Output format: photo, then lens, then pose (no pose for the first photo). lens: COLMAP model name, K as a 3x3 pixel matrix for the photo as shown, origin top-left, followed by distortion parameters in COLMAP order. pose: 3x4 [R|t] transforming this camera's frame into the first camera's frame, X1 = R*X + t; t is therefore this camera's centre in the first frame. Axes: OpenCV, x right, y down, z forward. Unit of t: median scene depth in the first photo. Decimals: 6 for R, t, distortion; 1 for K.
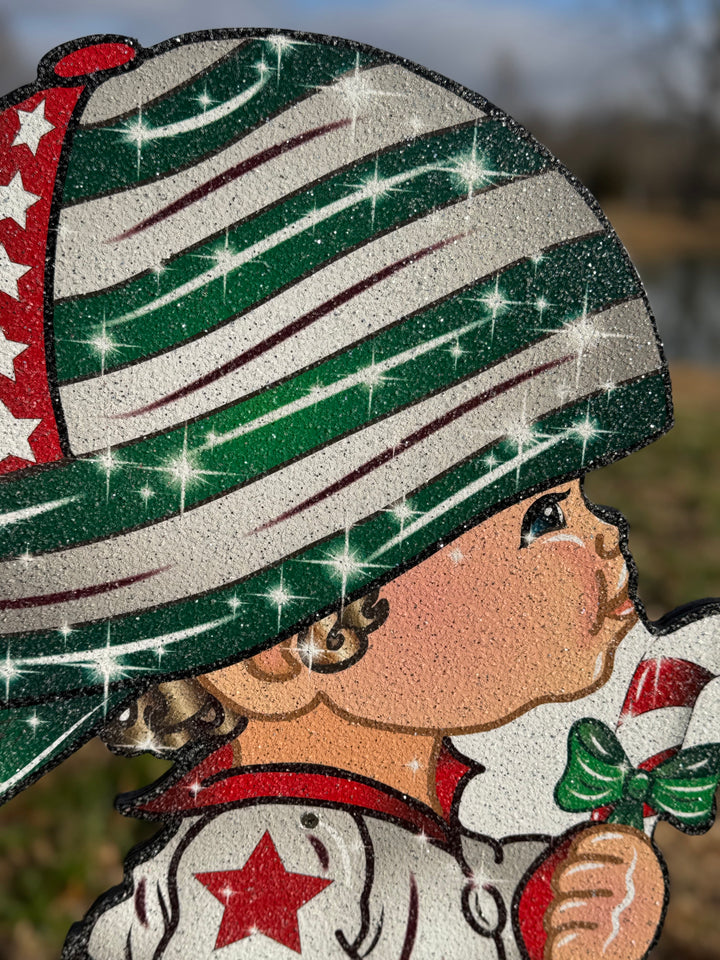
lens RADIAL K [[1121.9, 0, 343.8], [0, 1121.9, 483.1], [0, 0, 1]] dist [0.134428, 0.000000]
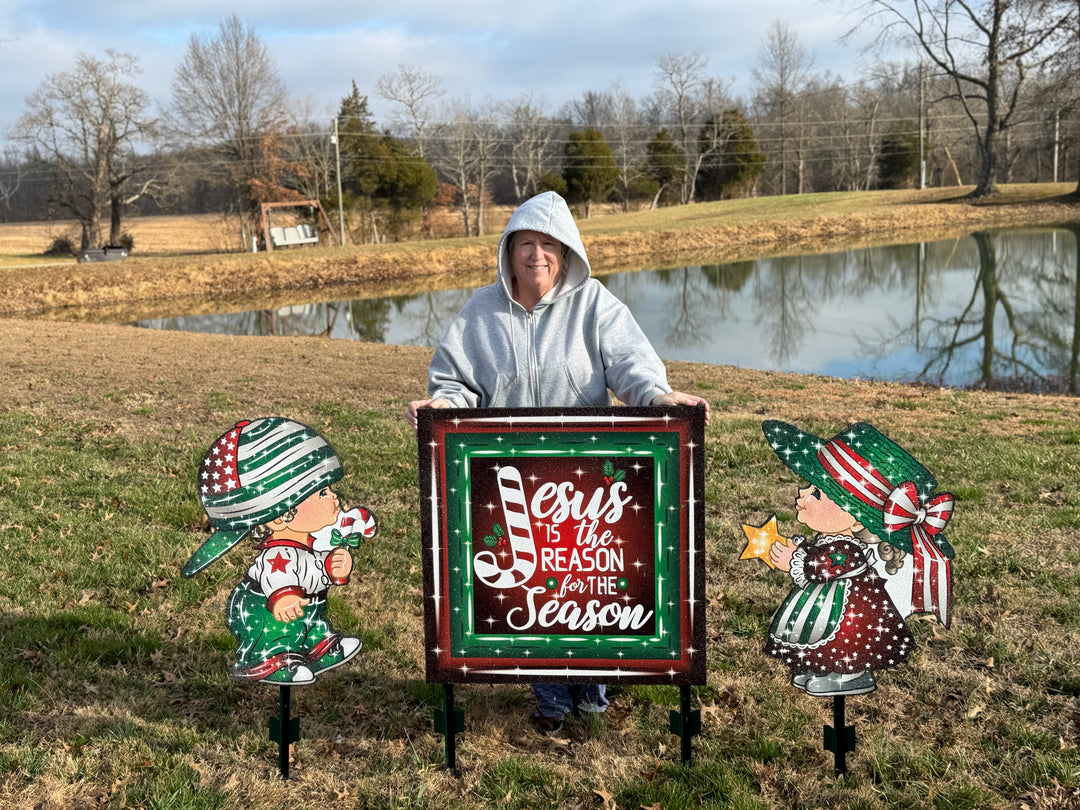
lens RADIAL K [[1262.2, 0, 531.0], [0, 1262.2, 417.4], [0, 0, 1]] dist [0.134428, 0.000000]
pose [[0.994704, -0.051803, -0.088776, 1.848435], [0.045684, 0.996526, -0.069635, 0.145271], [0.092074, 0.065210, 0.993615, -5.418923]]
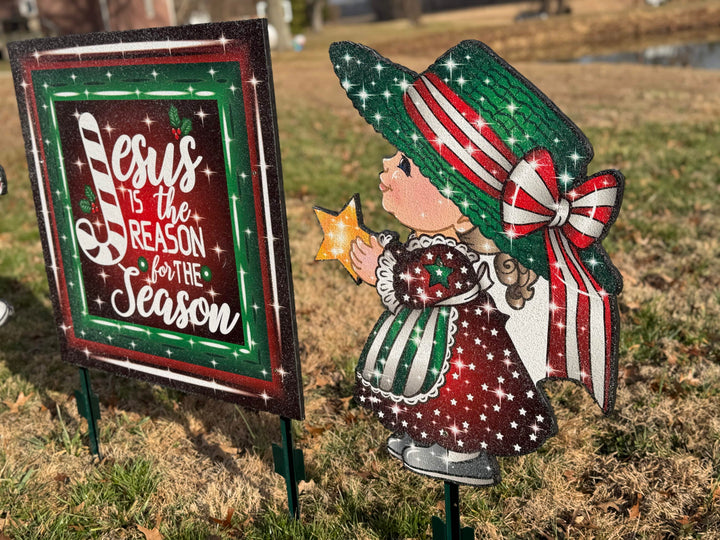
lens RADIAL K [[841.4, 0, 367.4], [0, 841.4, 272.4], [0, 0, 1]] dist [0.134428, 0.000000]
pose [[0.807945, 0.067811, -0.585343, 4.115992], [-0.023752, 0.996297, 0.082634, 0.261905], [0.588779, -0.052861, 0.806563, -1.146167]]
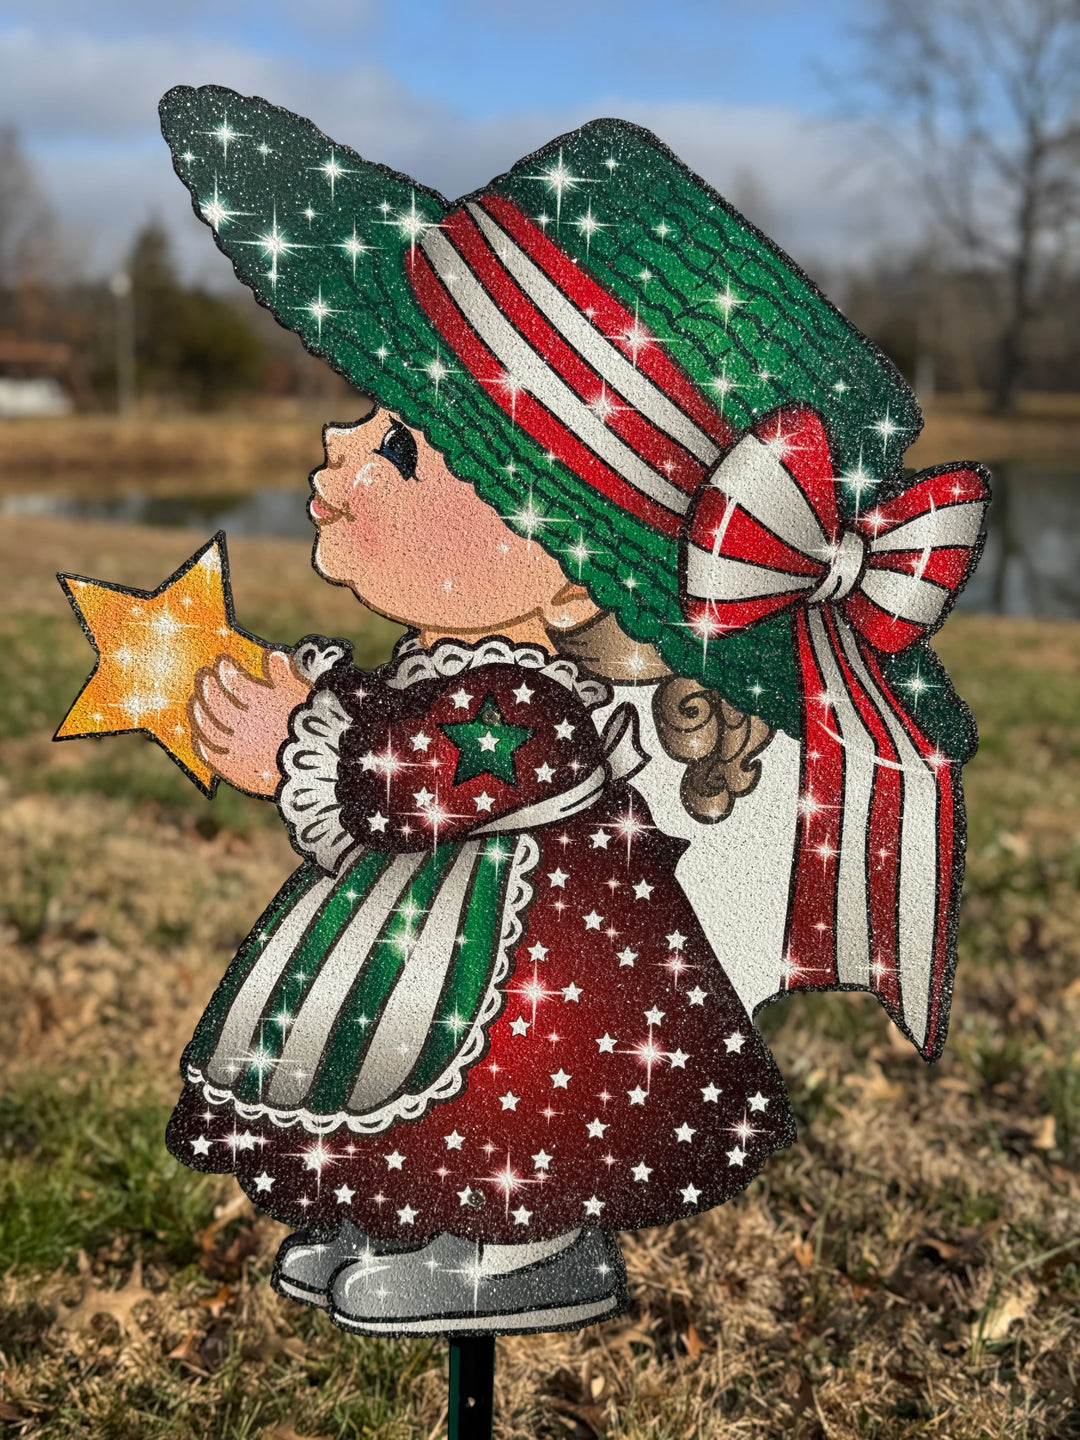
lens RADIAL K [[1682.9, 0, 518.0], [0, 1682.9, 718.5], [0, 0, 1]] dist [0.134428, 0.000000]
pose [[0.999798, -0.007282, -0.018730, 2.844920], [0.006235, 0.998447, -0.055352, 0.550853], [0.019104, 0.055224, 0.998291, -0.839934]]
